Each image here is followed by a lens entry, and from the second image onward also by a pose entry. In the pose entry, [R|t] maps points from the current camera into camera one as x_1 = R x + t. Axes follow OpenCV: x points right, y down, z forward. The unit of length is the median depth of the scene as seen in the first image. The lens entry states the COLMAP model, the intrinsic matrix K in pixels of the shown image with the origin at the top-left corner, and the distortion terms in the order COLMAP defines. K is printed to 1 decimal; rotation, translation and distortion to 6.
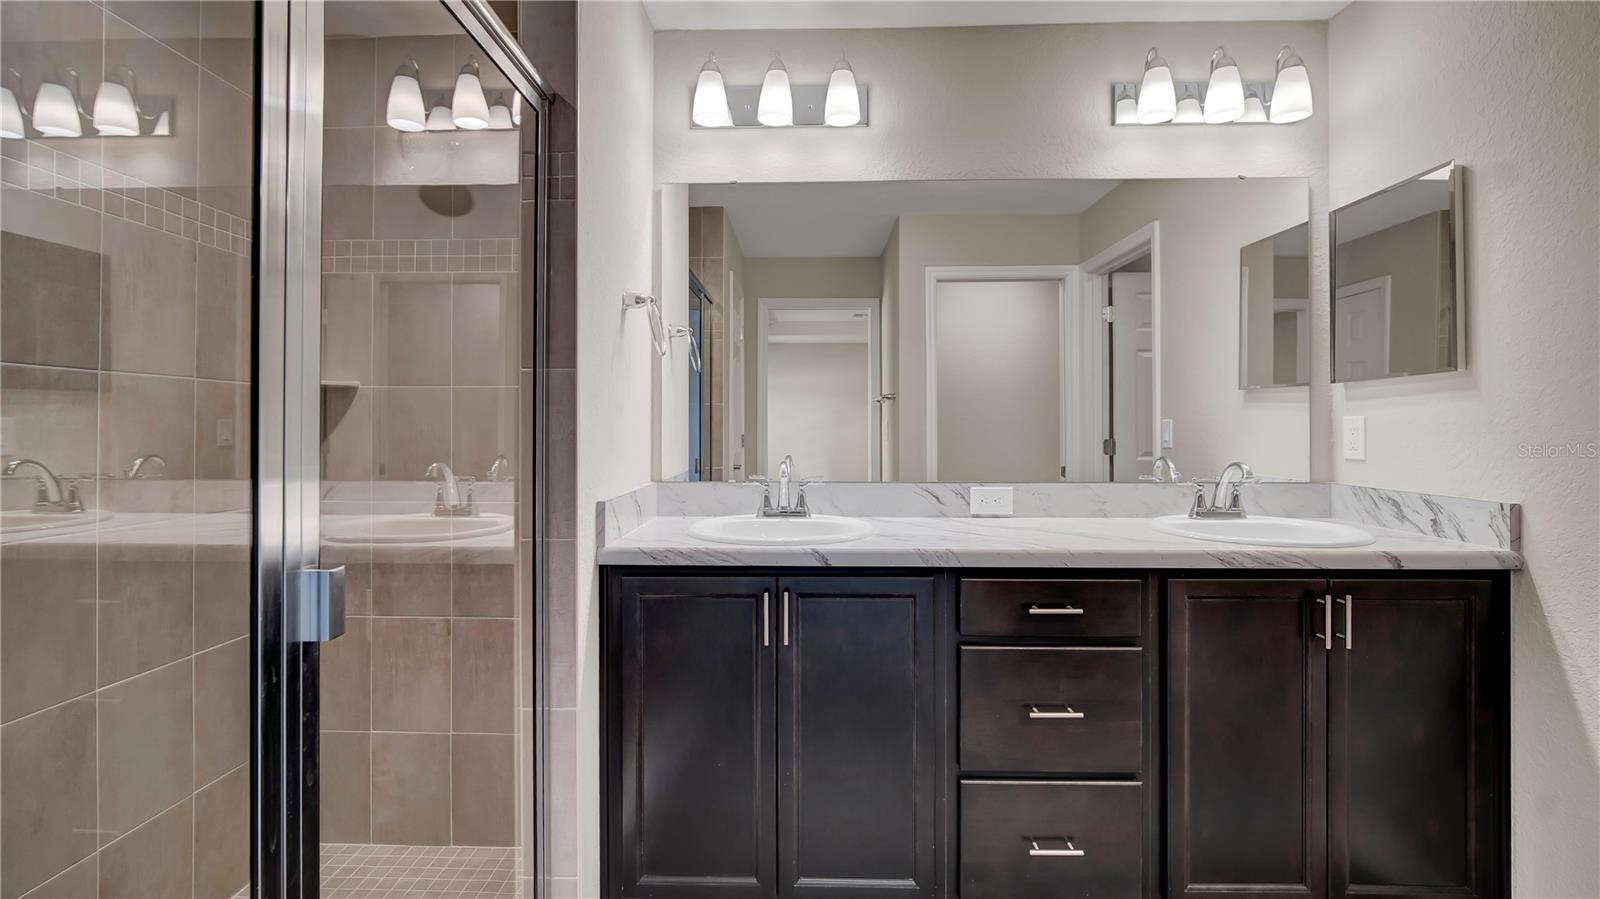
lens RADIAL K [[760.1, 0, 796.8], [0, 760.1, 441.5], [0, 0, 1]] dist [-0.001300, -0.000330]
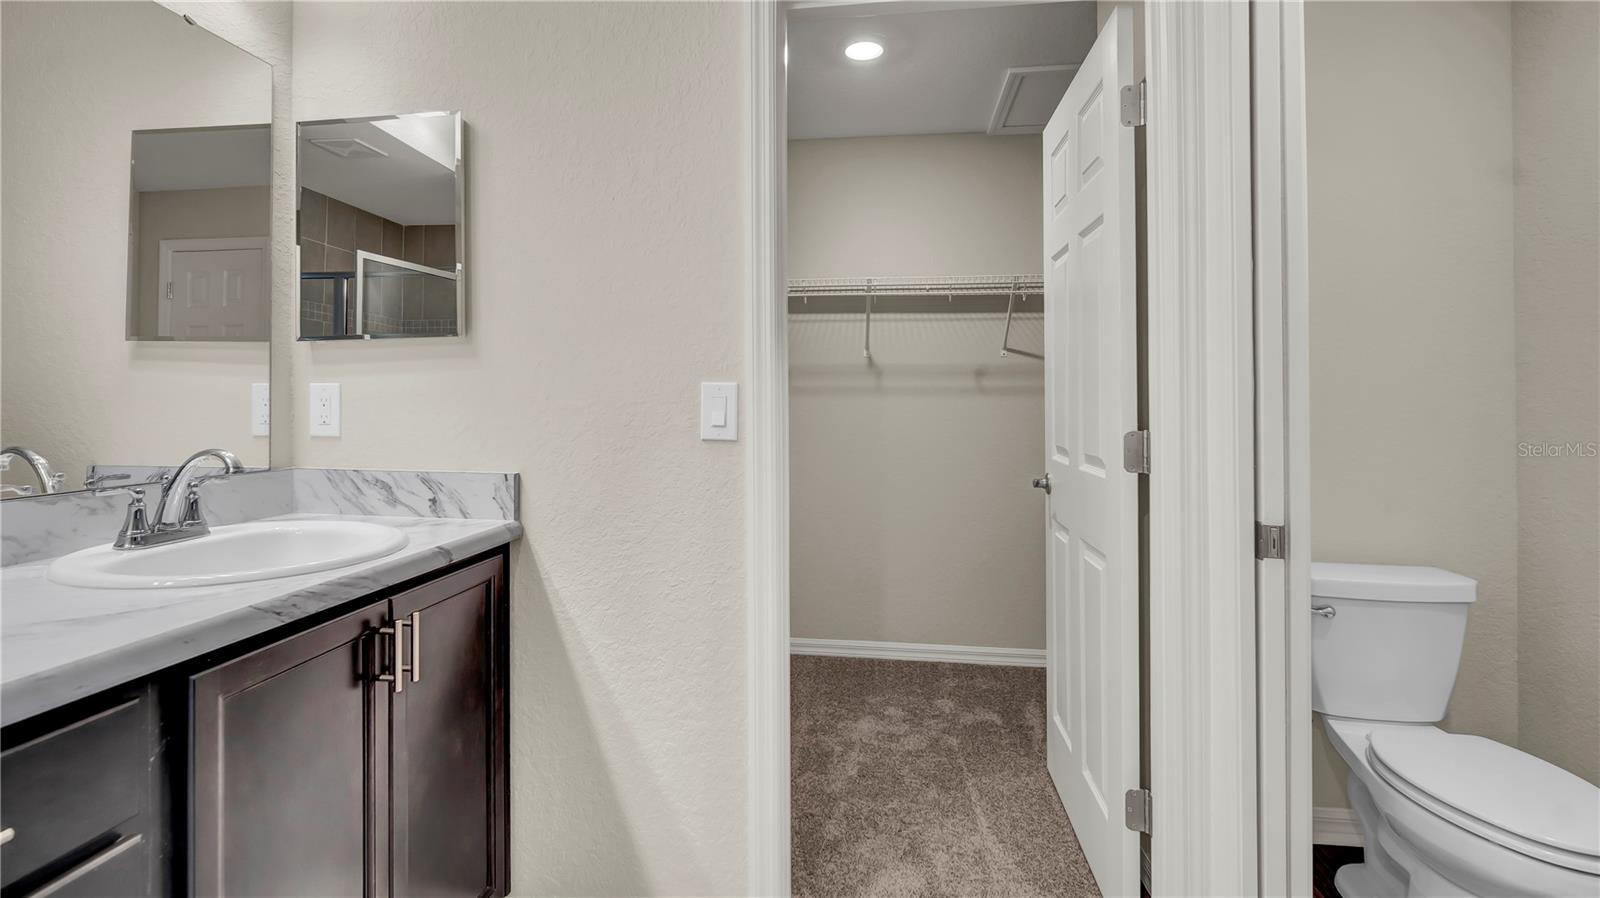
lens RADIAL K [[734.0, 0, 757.2], [0, 734.0, 394.2], [0, 0, 1]] dist [-0.001727, -0.000376]
pose [[0.134661, 0.006372, 0.990871, 0.019995], [0.015697, 0.999840, -0.008563, -0.008046], [-0.990767, 0.016707, 0.134540, 0.454141]]
